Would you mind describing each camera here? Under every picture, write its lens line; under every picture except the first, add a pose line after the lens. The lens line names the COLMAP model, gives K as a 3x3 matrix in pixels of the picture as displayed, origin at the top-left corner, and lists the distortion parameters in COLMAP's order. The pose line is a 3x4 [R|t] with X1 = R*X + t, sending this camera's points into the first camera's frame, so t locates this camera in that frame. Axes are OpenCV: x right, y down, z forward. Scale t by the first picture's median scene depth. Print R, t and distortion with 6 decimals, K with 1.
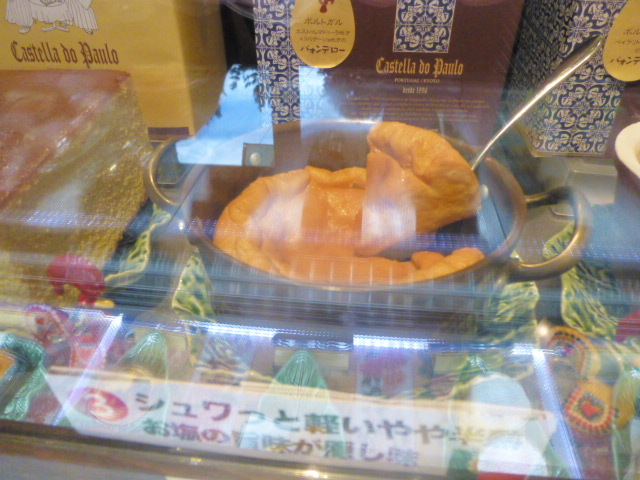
lens RADIAL K [[480.5, 0, 320.0], [0, 480.5, 240.0], [0, 0, 1]] dist [-0.059731, 0.032057]
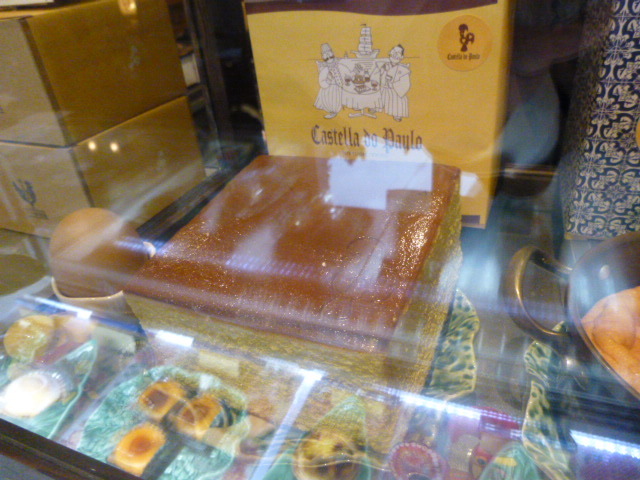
lens RADIAL K [[480.5, 0, 320.0], [0, 480.5, 240.0], [0, 0, 1]] dist [-0.059731, 0.032057]
pose [[0.956237, 0.065766, -0.285107, -0.353286], [-0.089793, 0.993353, -0.072025, -0.108931], [0.278475, 0.094473, 0.955786, 0.033230]]
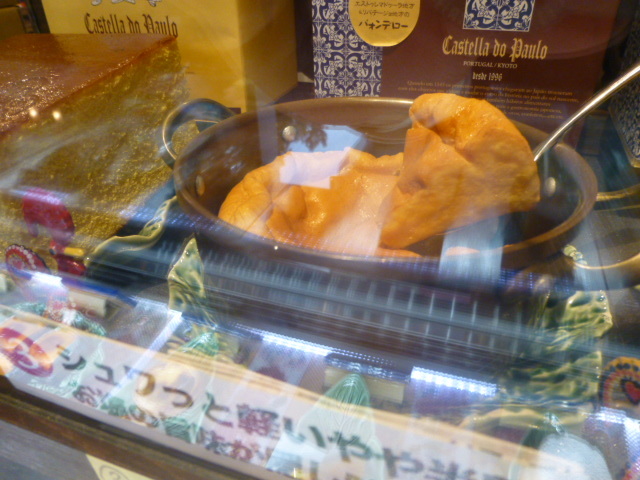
lens RADIAL K [[480.5, 0, 320.0], [0, 480.5, 240.0], [0, 0, 1]] dist [-0.059731, 0.032057]
pose [[0.973878, 0.111367, -0.197886, 0.112145], [-0.124144, 0.990830, -0.053339, 0.065209], [0.190131, 0.076512, 0.978773, 0.130501]]
